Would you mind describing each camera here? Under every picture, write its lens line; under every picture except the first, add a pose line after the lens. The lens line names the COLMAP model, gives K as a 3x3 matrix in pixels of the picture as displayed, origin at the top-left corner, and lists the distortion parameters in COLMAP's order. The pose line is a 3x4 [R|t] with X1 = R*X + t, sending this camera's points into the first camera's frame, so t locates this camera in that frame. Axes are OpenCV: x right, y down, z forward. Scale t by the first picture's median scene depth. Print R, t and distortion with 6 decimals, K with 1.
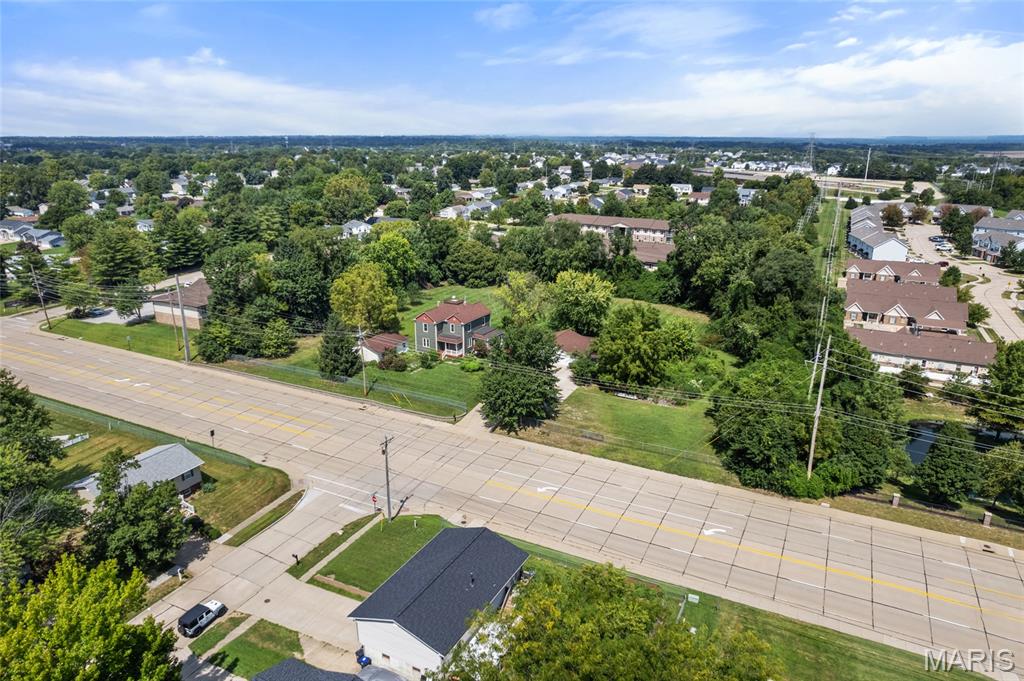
lens RADIAL K [[645.9, 0, 498.6], [0, 645.9, 345.3], [0, 0, 1]] dist [-0.069052, 0.055997]
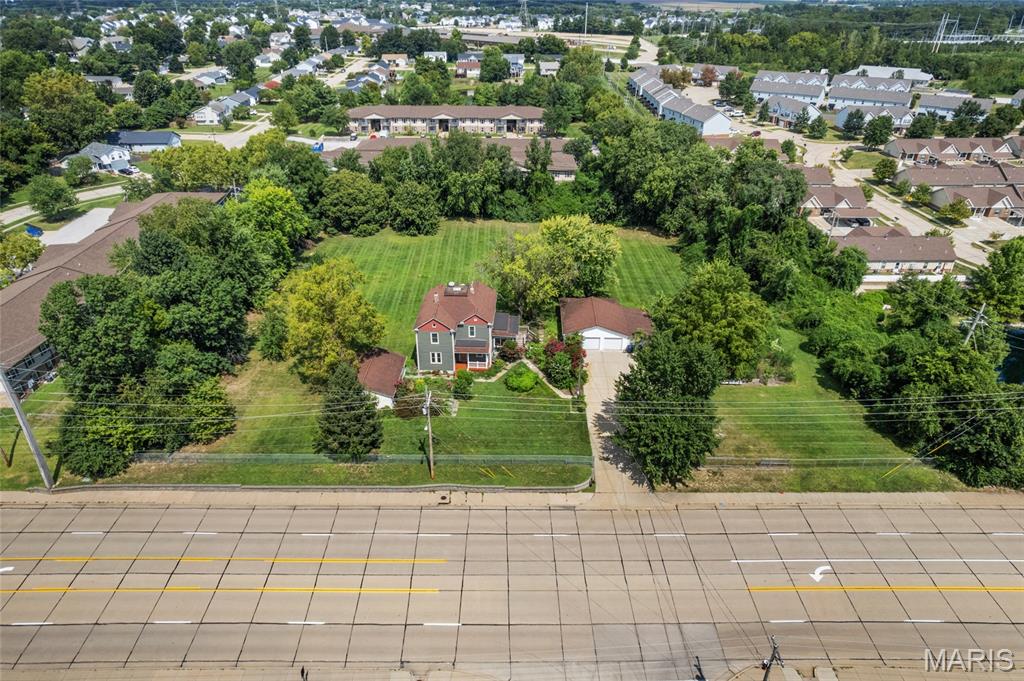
lens RADIAL K [[645.9, 0, 498.6], [0, 645.9, 345.3], [0, 0, 1]] dist [-0.069052, 0.055997]
pose [[0.894399, -0.220271, 0.389270, -0.303713], [0.138728, 0.964022, 0.226752, -0.157505], [-0.425212, -0.148804, 0.892778, 0.328095]]
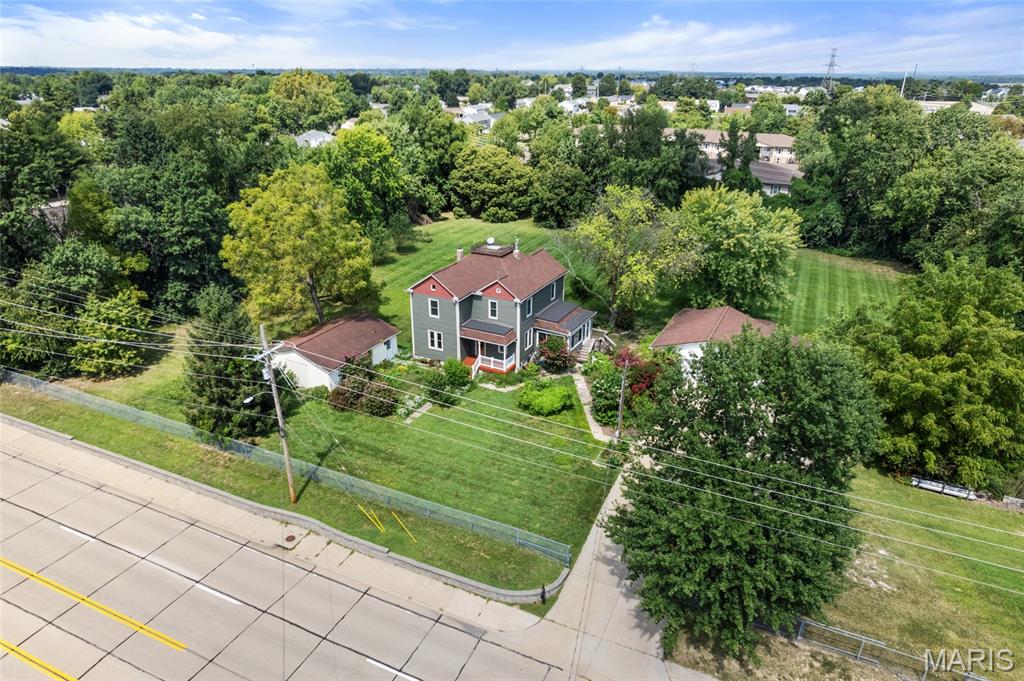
lens RADIAL K [[645.9, 0, 498.6], [0, 645.9, 345.3], [0, 0, 1]] dist [-0.069052, 0.055997]
pose [[0.999515, -0.010161, 0.029421, -0.076188], [0.007250, 0.995217, 0.097421, -0.042814], [-0.030270, -0.097161, 0.994808, 0.506046]]
